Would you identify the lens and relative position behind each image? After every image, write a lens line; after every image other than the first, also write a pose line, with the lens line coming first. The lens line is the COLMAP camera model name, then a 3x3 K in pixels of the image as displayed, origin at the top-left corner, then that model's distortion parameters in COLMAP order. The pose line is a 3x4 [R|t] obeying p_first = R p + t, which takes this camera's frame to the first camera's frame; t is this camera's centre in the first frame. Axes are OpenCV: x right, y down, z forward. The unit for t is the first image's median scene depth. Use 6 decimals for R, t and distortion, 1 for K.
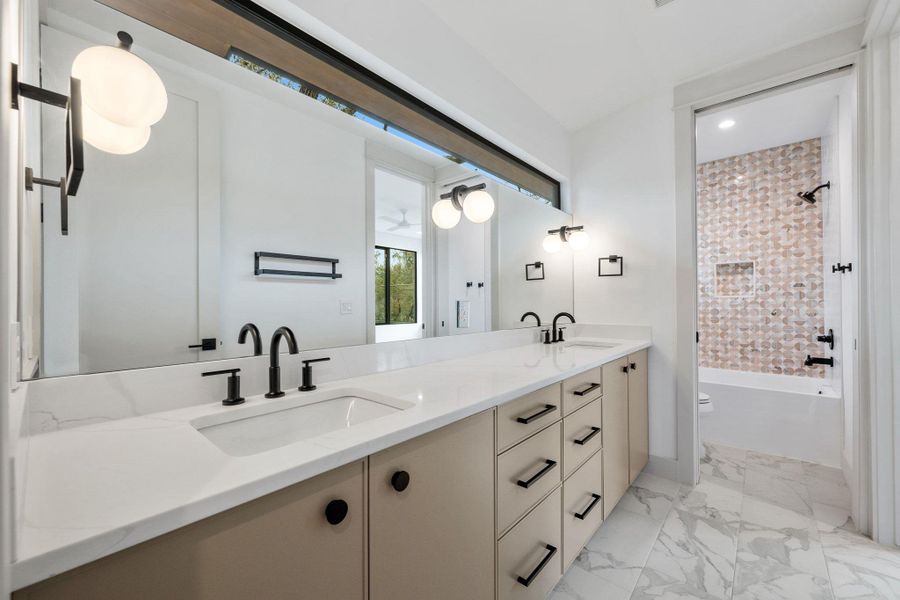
lens RADIAL K [[360.0, 0, 449.8], [0, 360.0, 303.1], [0, 0, 1]] dist [-0.000442, -0.000029]
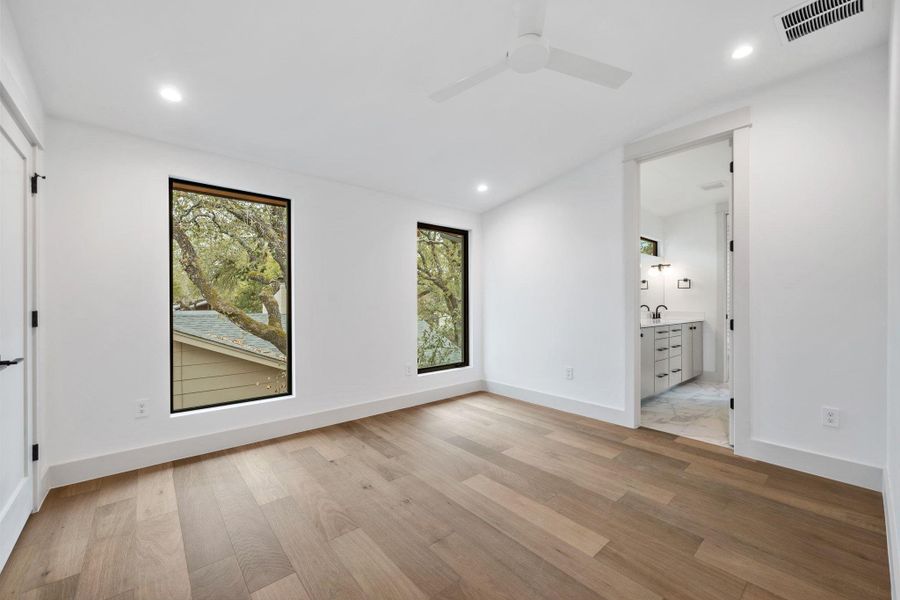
lens RADIAL K [[360.0, 0, 450.1], [0, 360.0, 299.1], [0, 0, 1]] dist [-0.000442, -0.000029]
pose [[0.990695, 0.008028, -0.135863, -0.620088], [-0.007888, 0.999968, 0.001571, -0.003890], [0.135871, -0.000485, 0.990726, -1.266454]]
